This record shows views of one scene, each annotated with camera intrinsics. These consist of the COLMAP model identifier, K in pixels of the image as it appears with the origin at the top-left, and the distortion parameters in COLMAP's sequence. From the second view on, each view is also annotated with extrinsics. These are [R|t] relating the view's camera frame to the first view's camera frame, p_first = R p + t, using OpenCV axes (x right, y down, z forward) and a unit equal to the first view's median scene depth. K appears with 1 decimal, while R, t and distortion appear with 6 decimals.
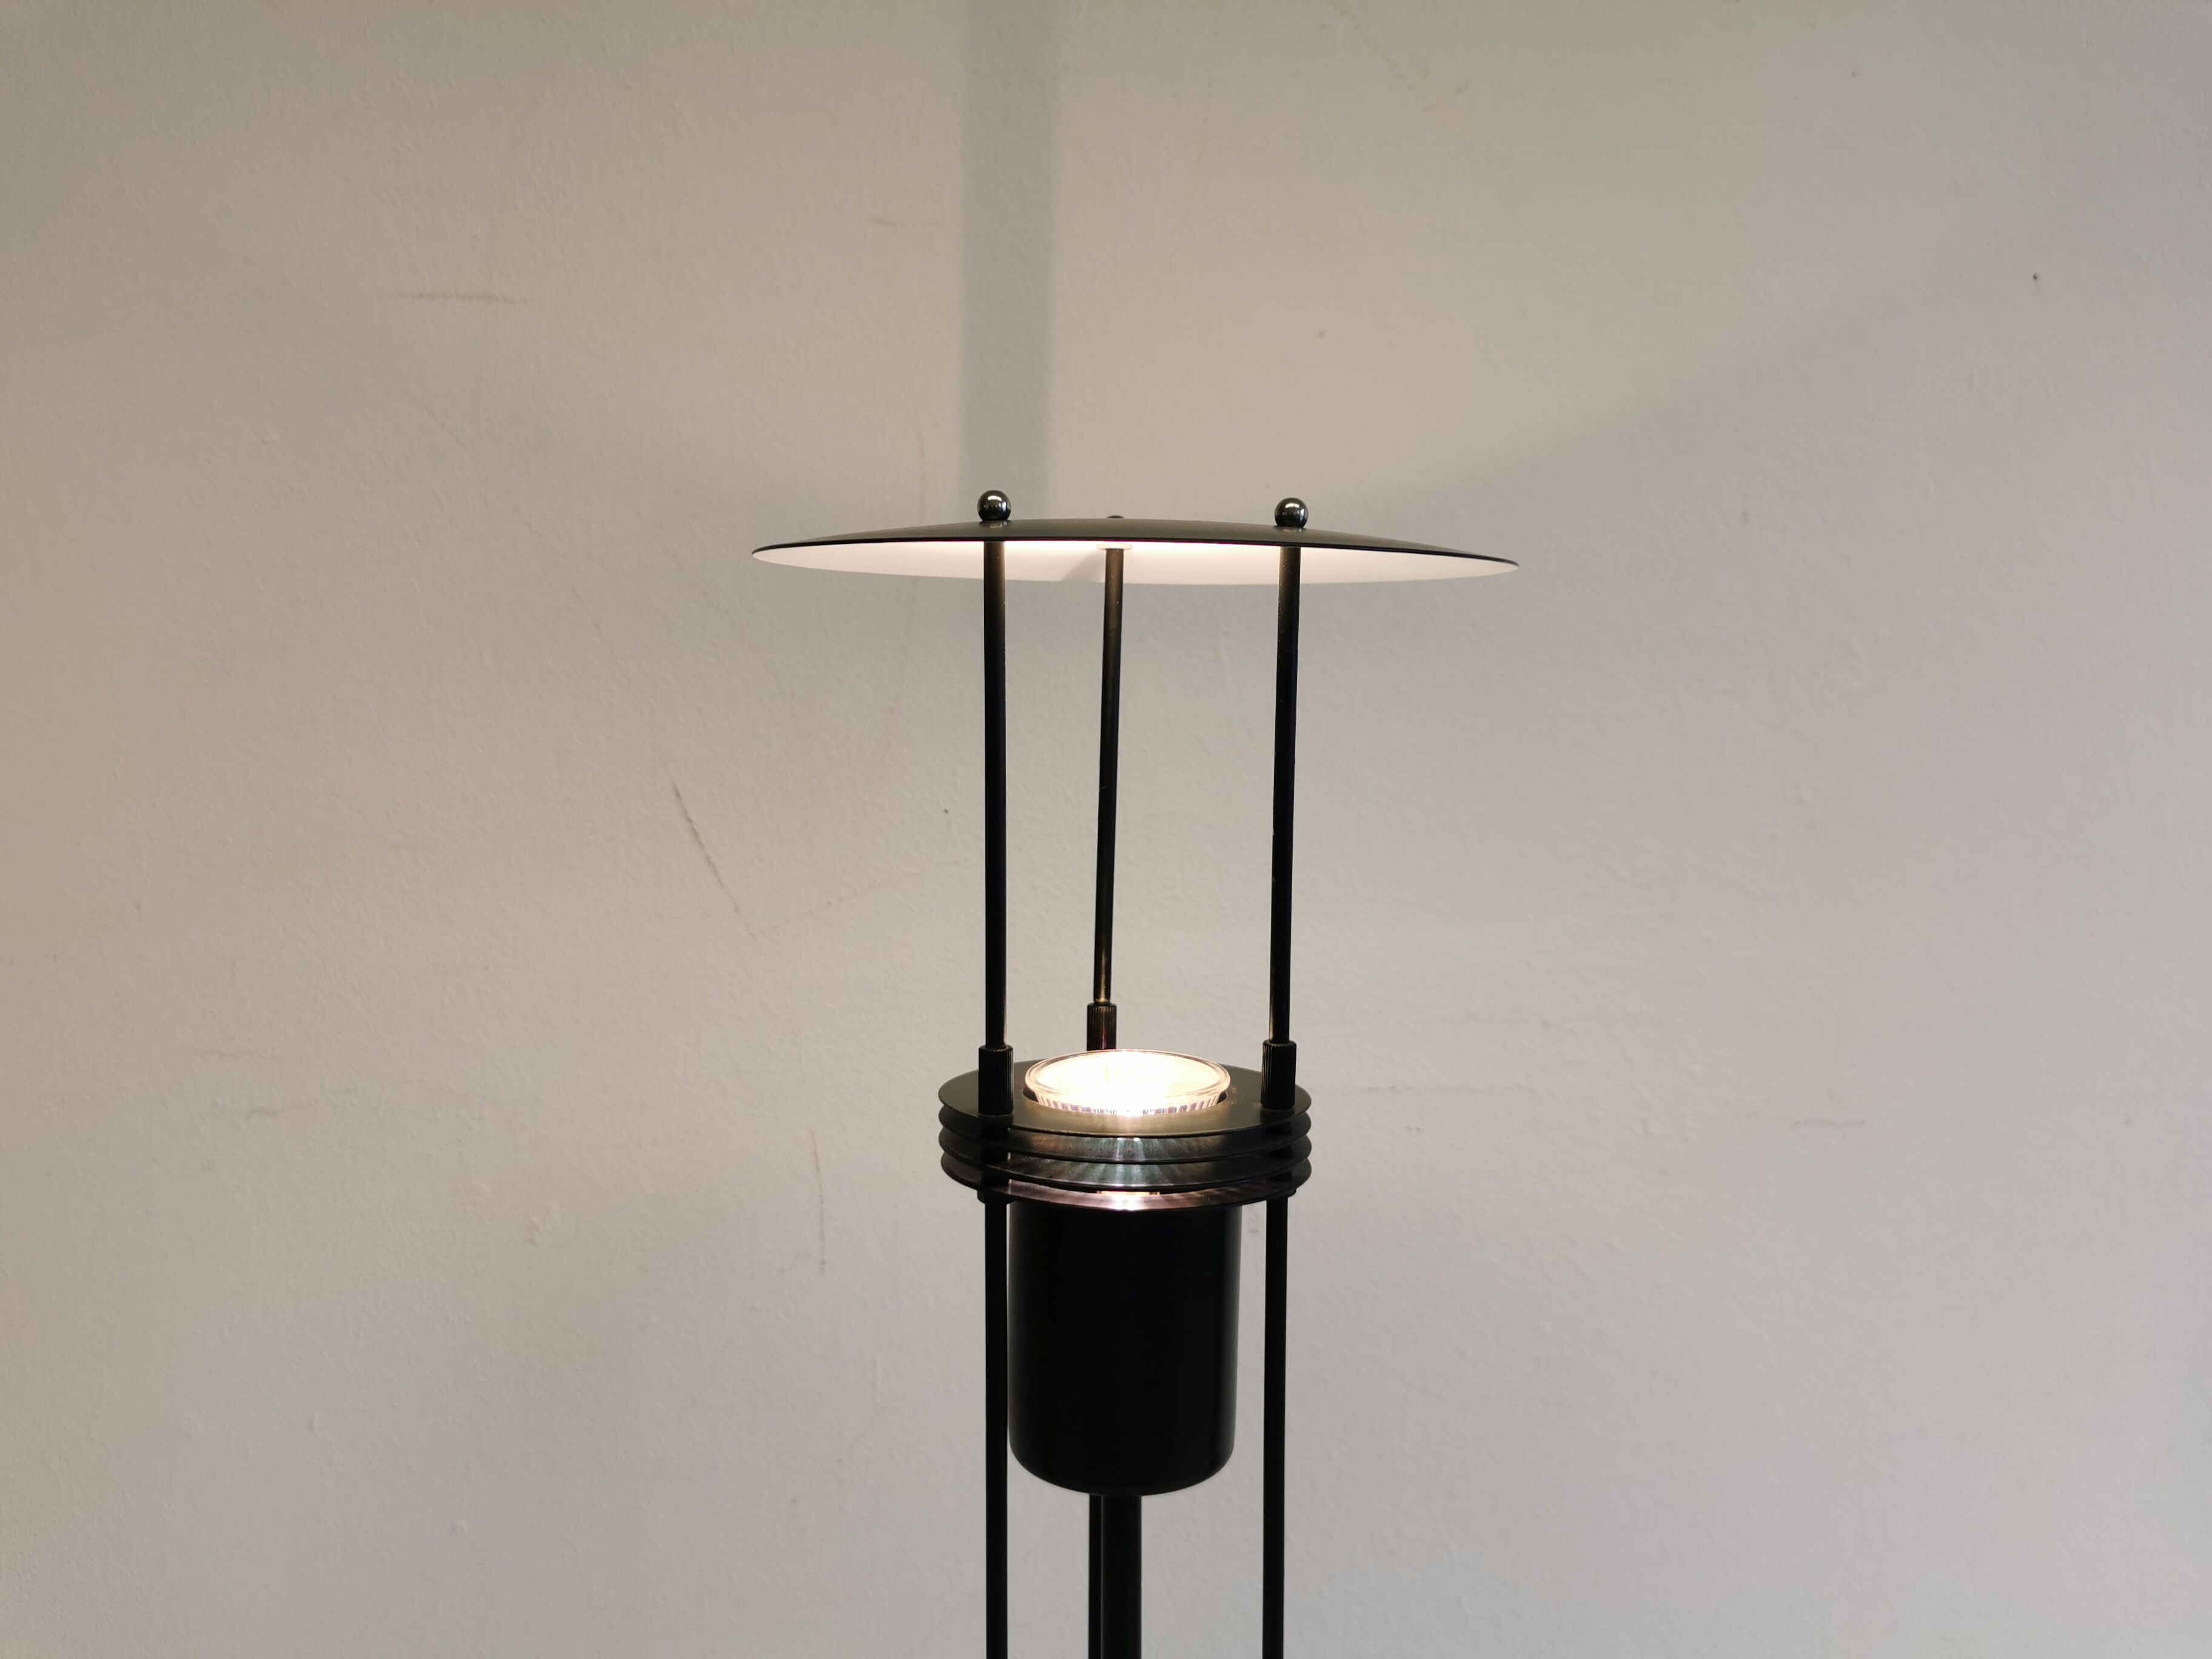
lens RADIAL K [[1782.8, 0, 1106.4], [0, 1782.8, 814.4], [0, 0, 1]] dist [0.059933, -0.103475]
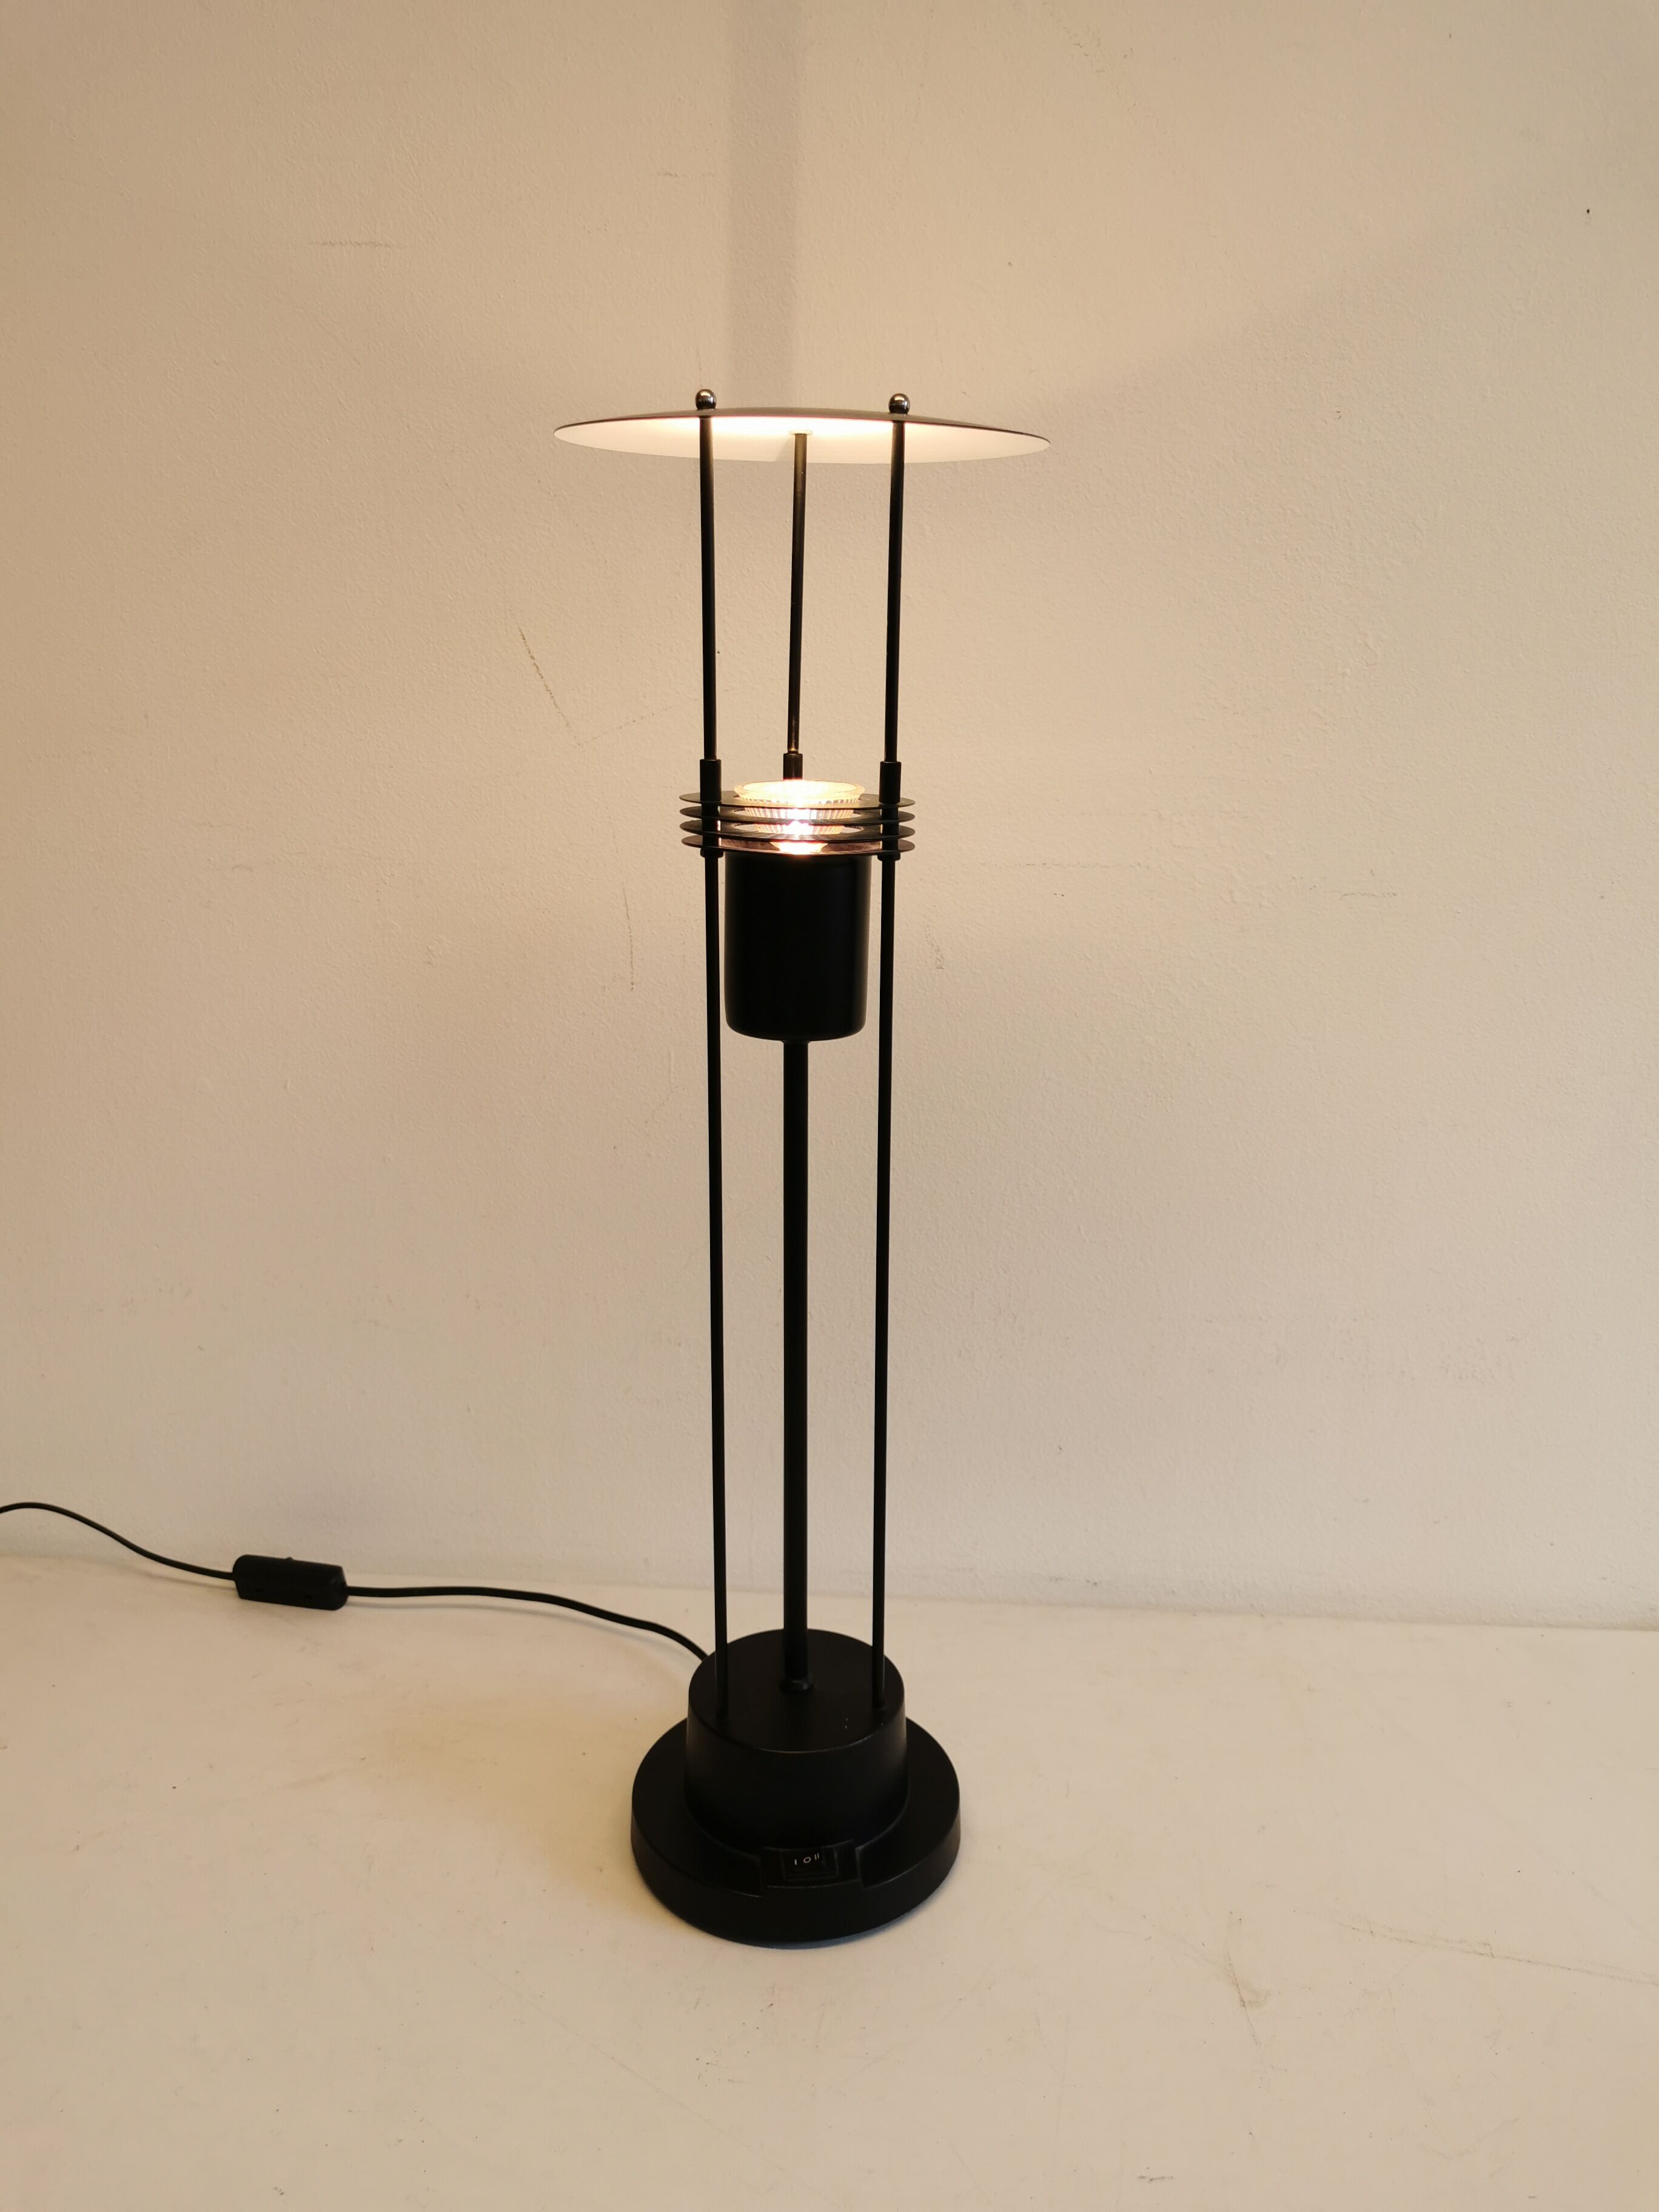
lens RADIAL K [[1782.8, 0, 814.3], [0, 1782.8, 1127.1], [0, 0, 1]] dist [0.059933, -0.103475]
pose [[0.996068, 0.027903, -0.084086, 0.106139], [-0.010668, 0.979976, 0.198828, 0.080911], [0.087951, -0.197149, 0.976421, -0.384349]]
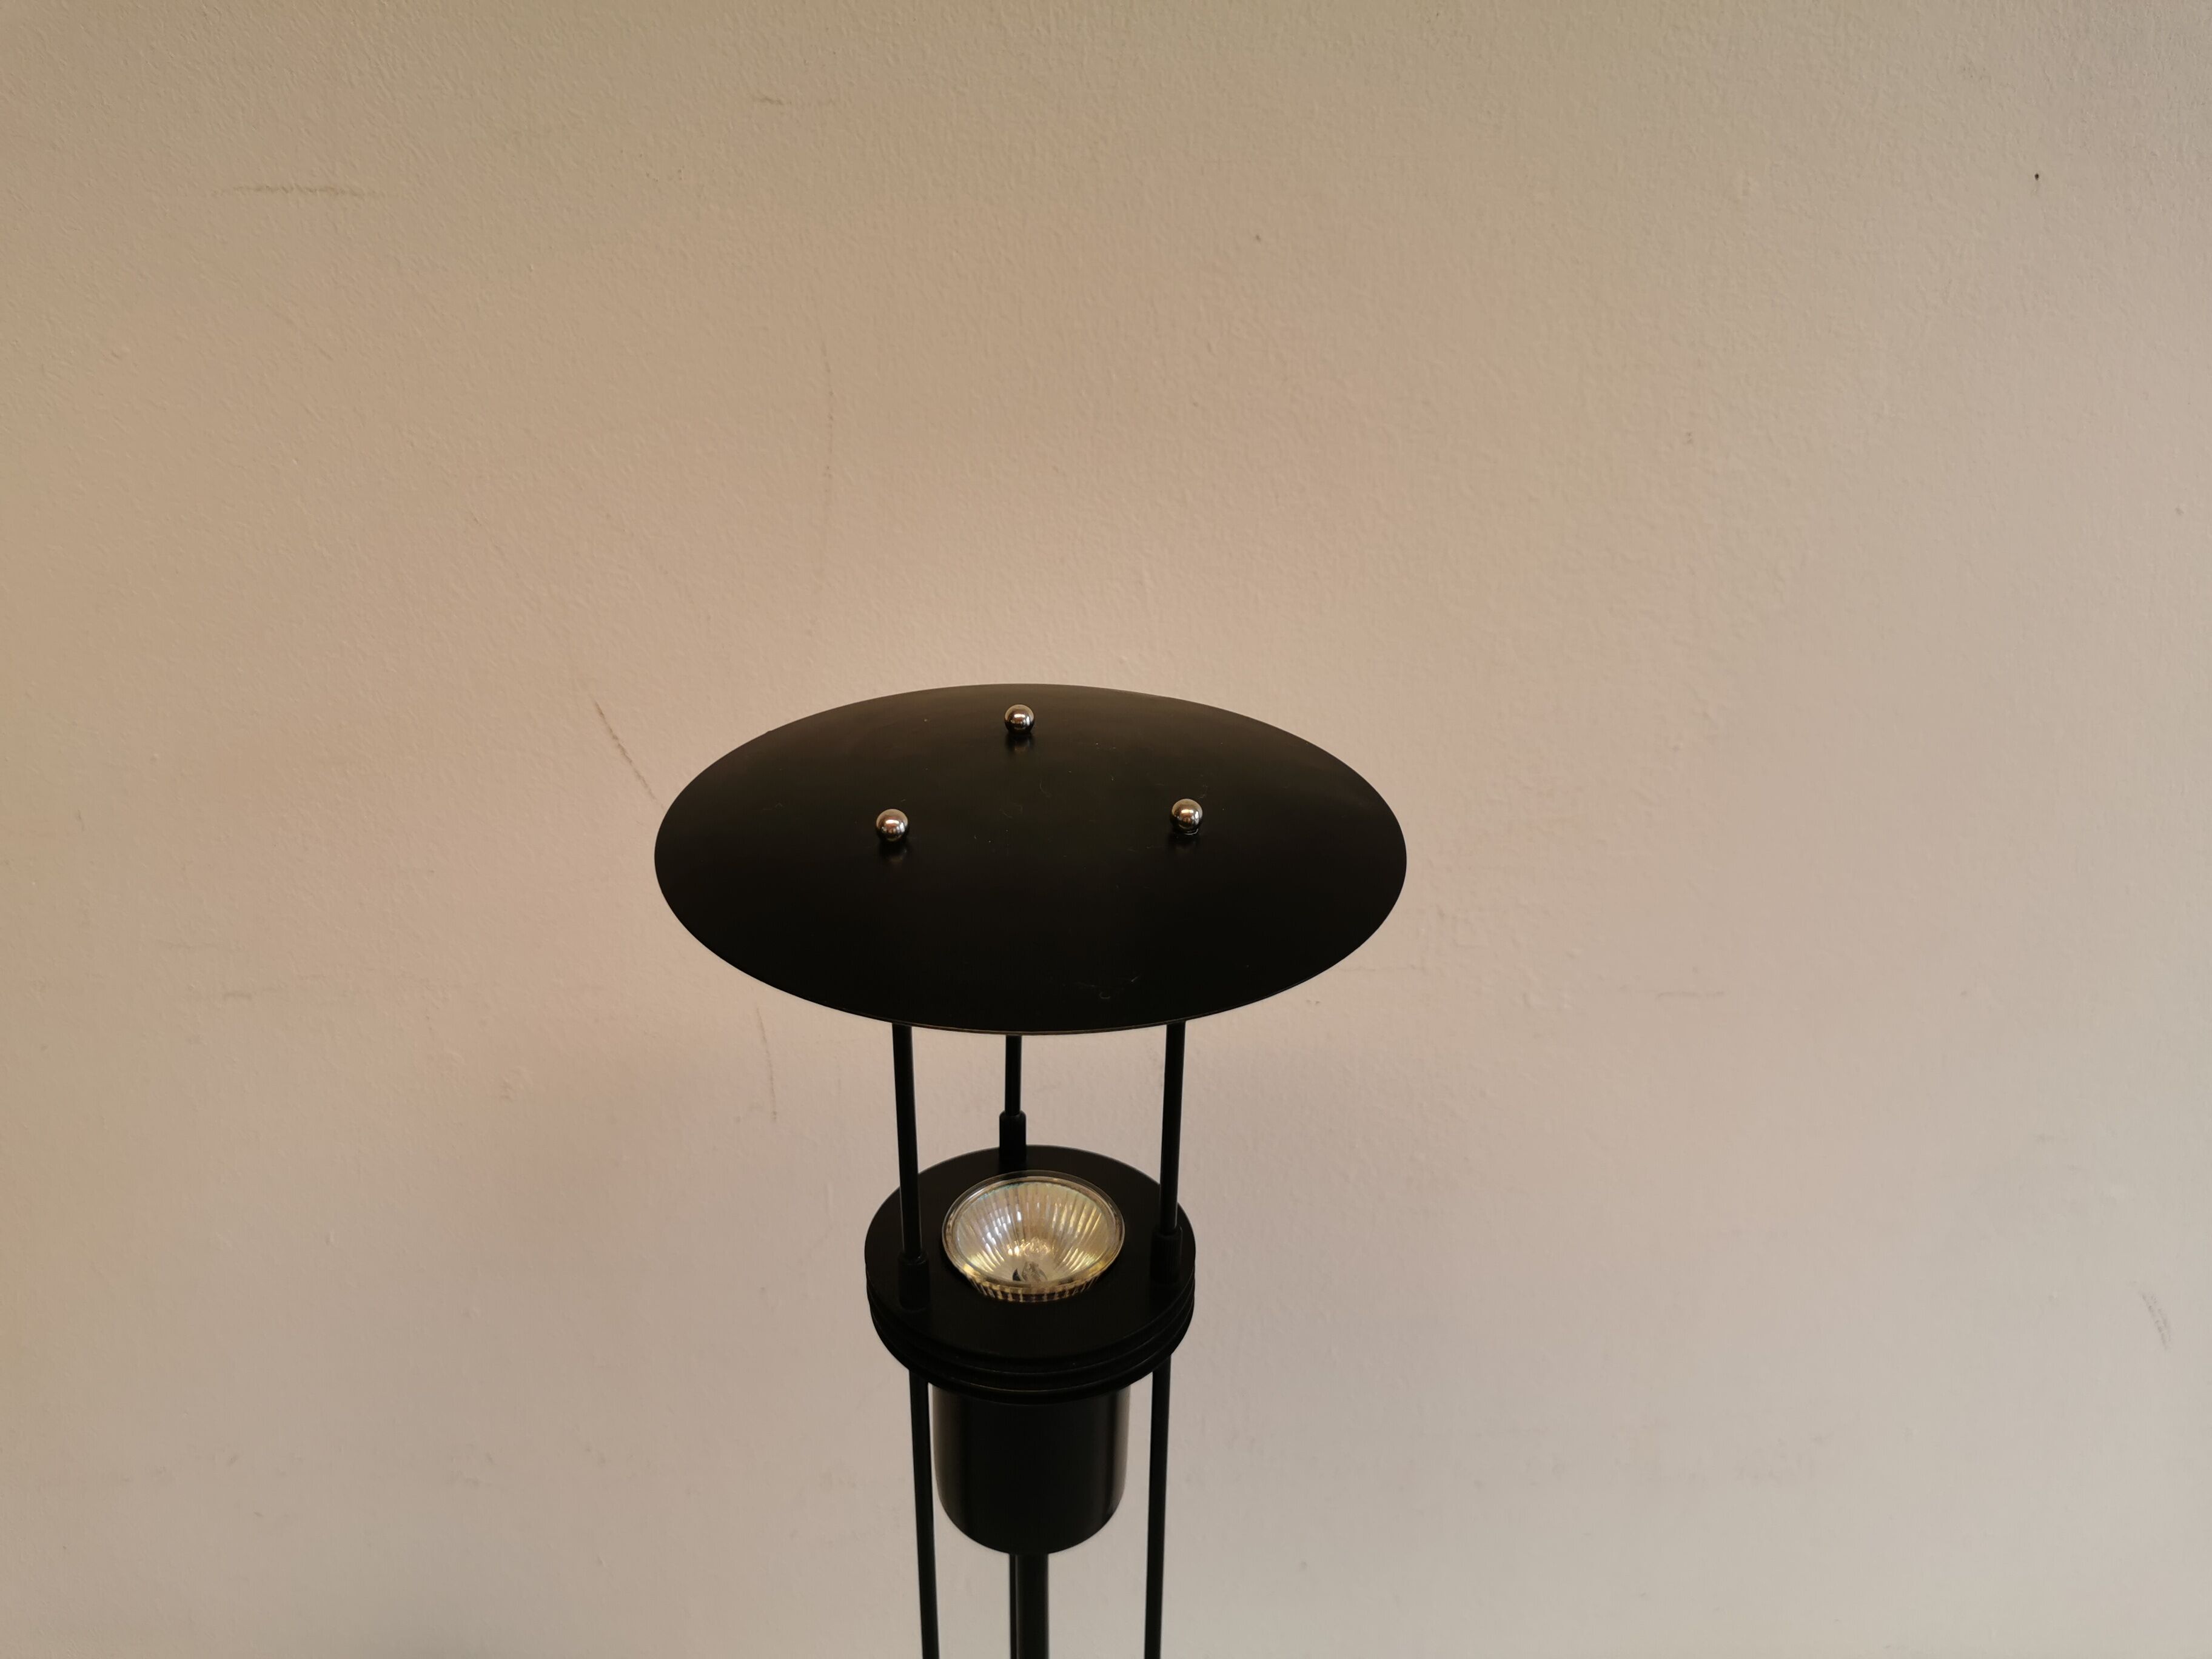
lens RADIAL K [[1782.8, 0, 1107.9], [0, 1782.8, 842.0], [0, 0, 1]] dist [0.059933, -0.103475]
pose [[0.999630, -0.001732, 0.027150, 0.017727], [-0.008669, 0.925678, 0.378213, -0.326809], [-0.025787, -0.378308, 0.925321, 0.035318]]
